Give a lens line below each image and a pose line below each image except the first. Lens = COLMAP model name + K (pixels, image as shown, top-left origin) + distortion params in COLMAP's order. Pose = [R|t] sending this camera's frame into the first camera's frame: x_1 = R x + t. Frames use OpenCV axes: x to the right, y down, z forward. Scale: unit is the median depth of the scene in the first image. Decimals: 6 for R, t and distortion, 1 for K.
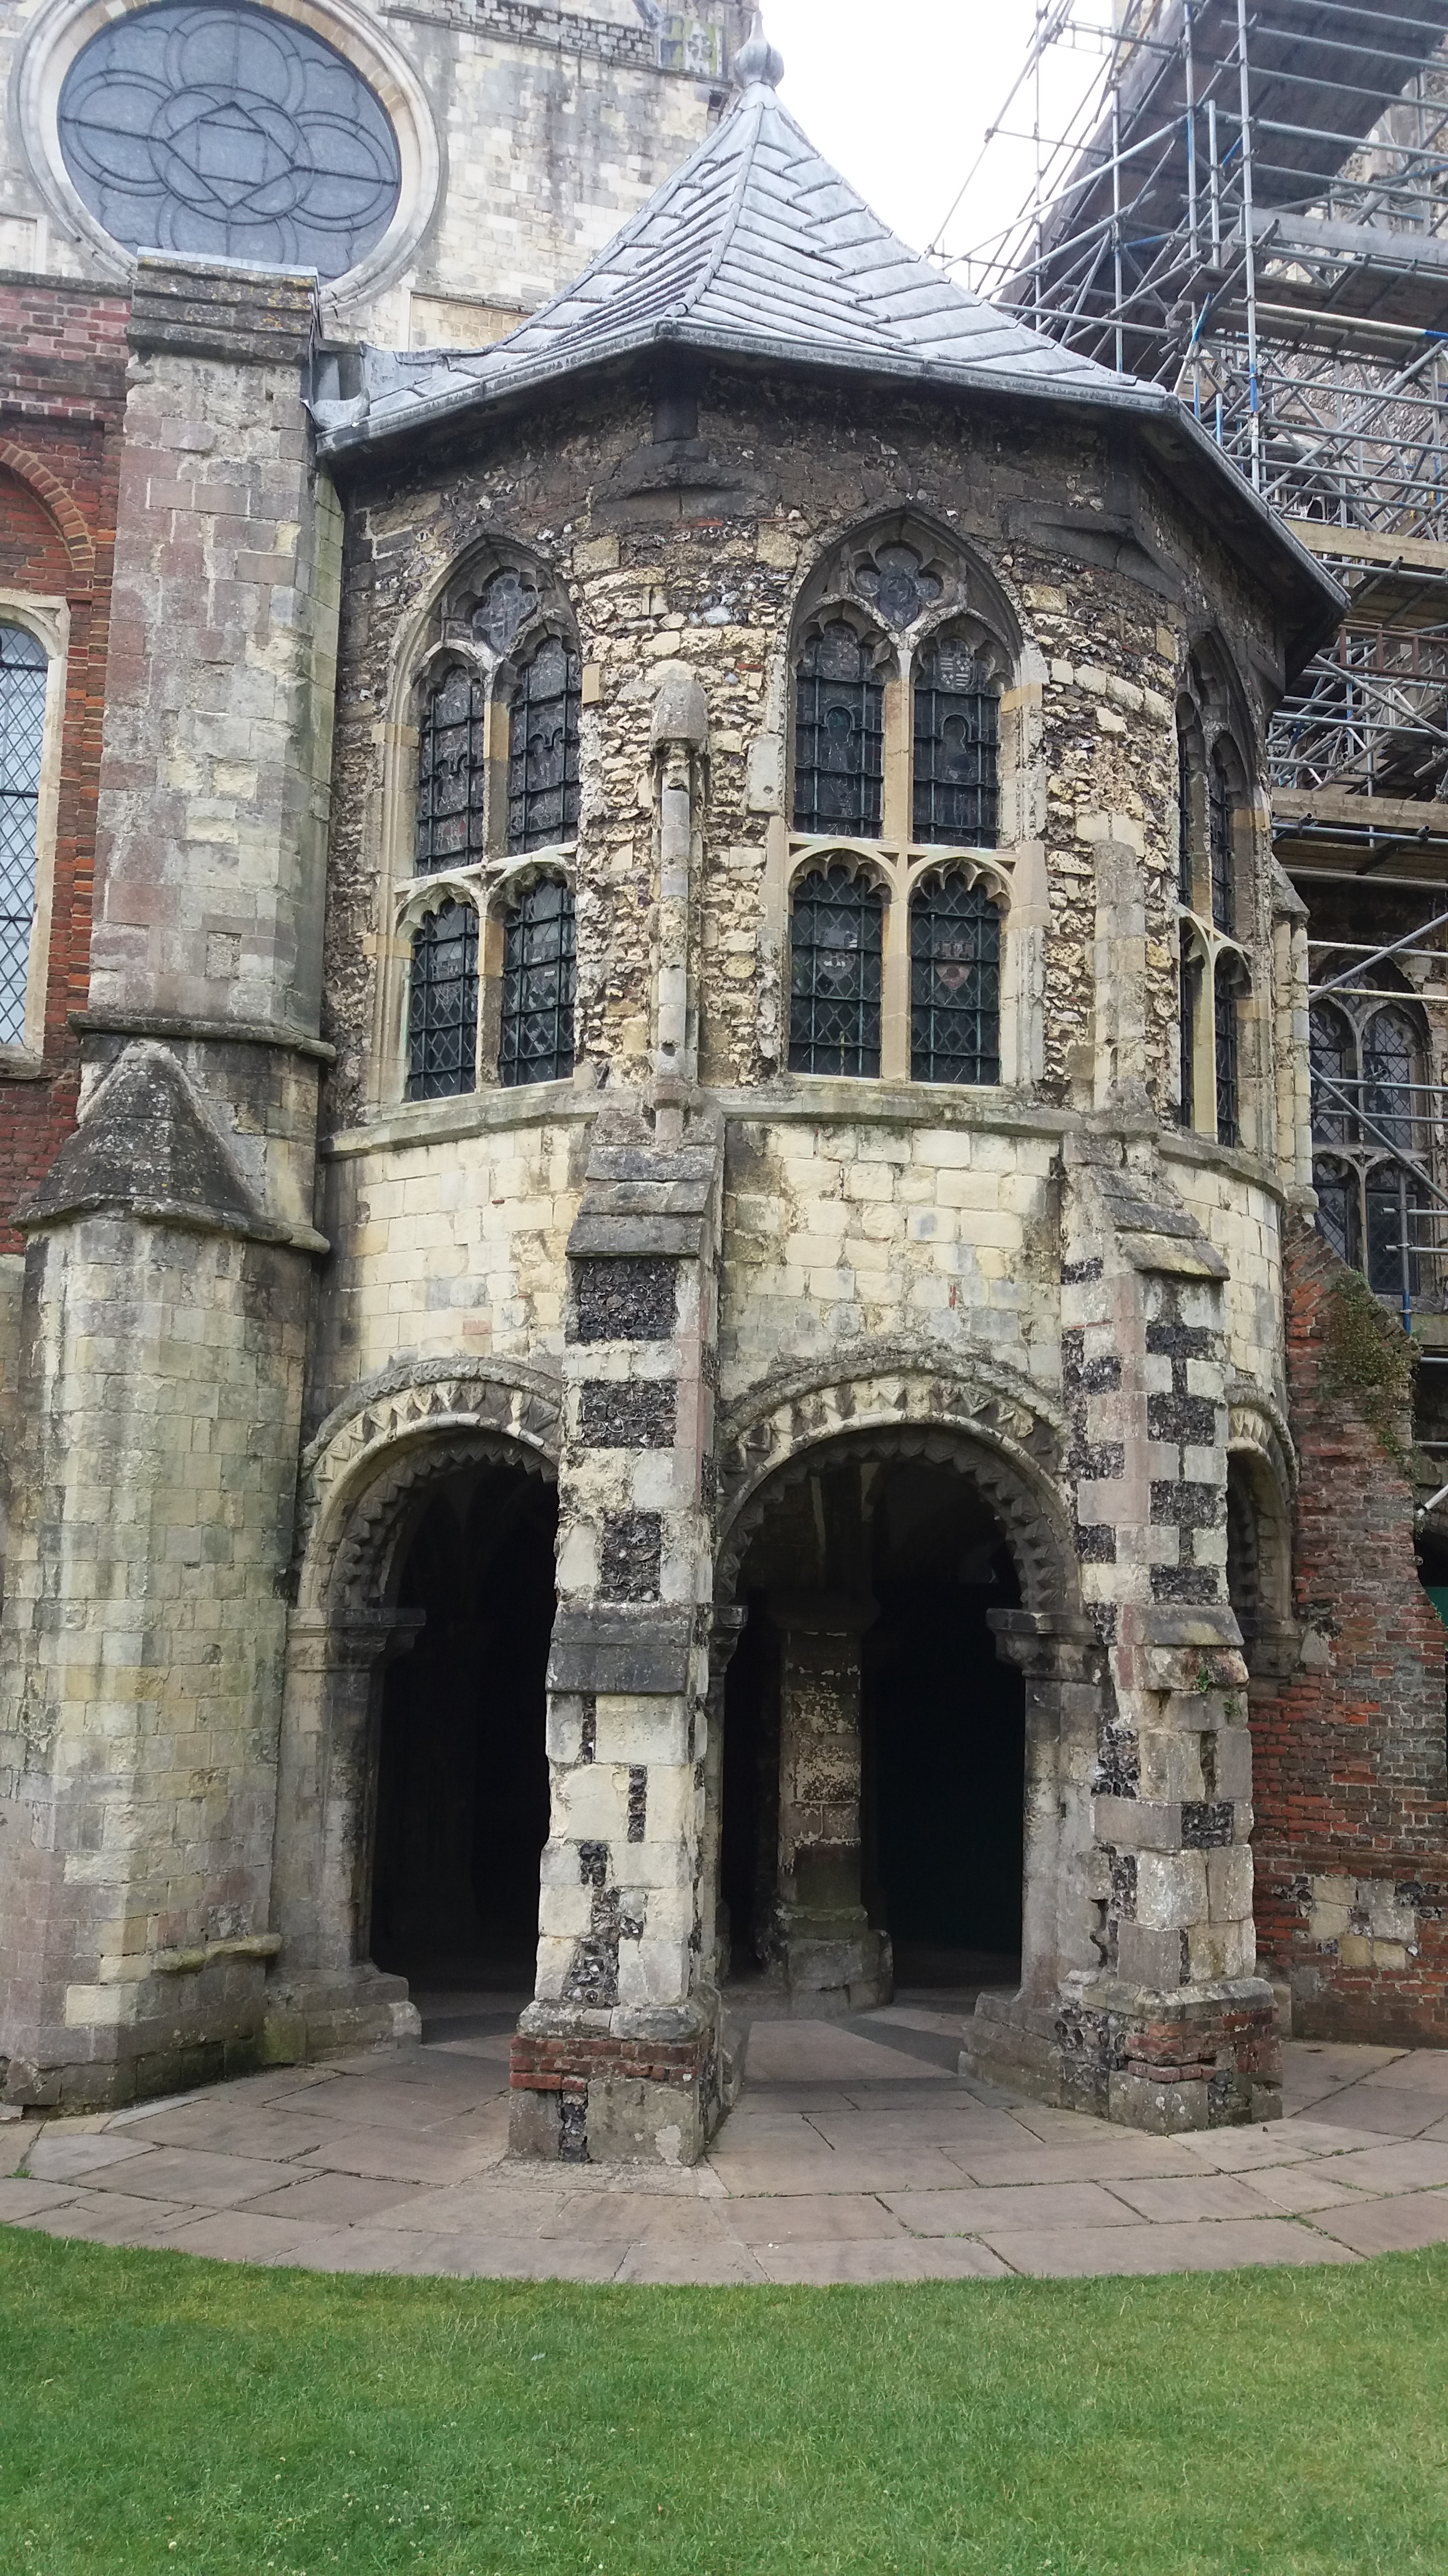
lens RADIAL K [[2102.7, 0, 750.0], [0, 2102.7, 1292.7], [0, 0, 1]] dist [0.168728, -0.401068]
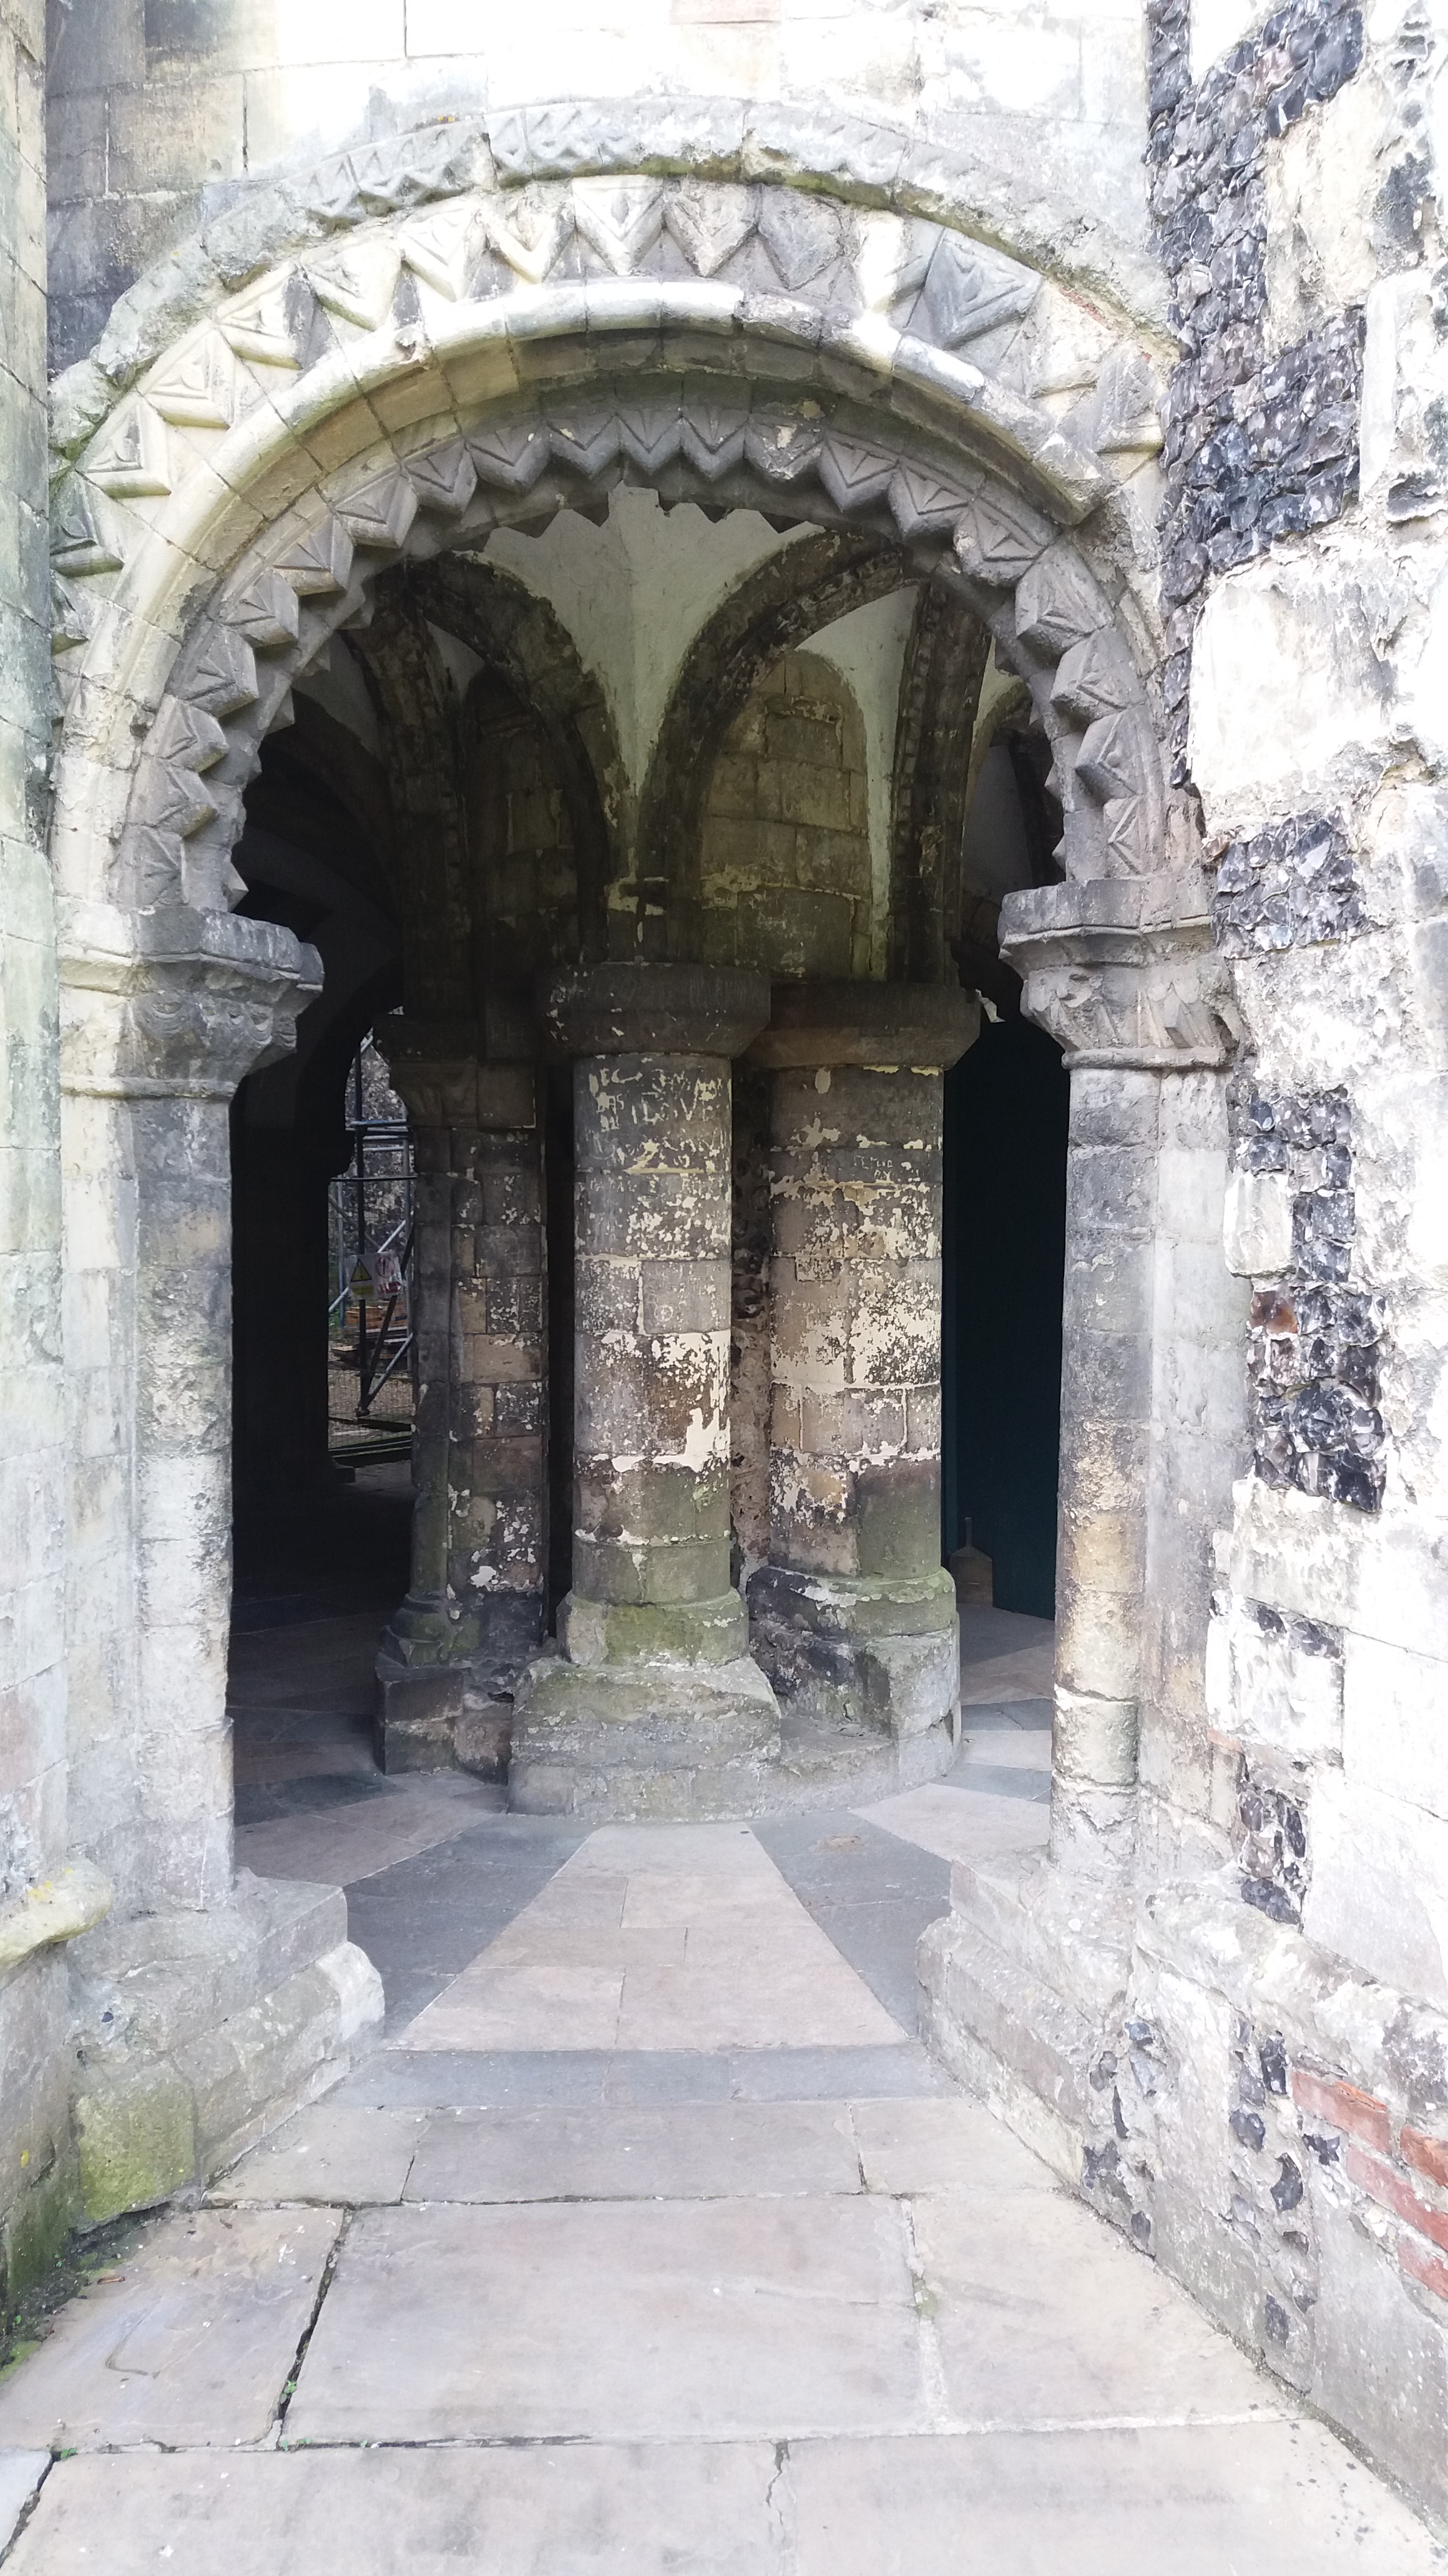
lens RADIAL K [[2064.6, 0, 793.4], [0, 2064.6, 1291.3], [0, 0, 1]] dist [-0.003008, -0.002138]
pose [[0.878173, -0.040632, 0.476615, -0.265376], [-0.054134, 0.981543, 0.183420, 0.143672], [-0.475271, -0.186876, 0.859765, 0.664608]]
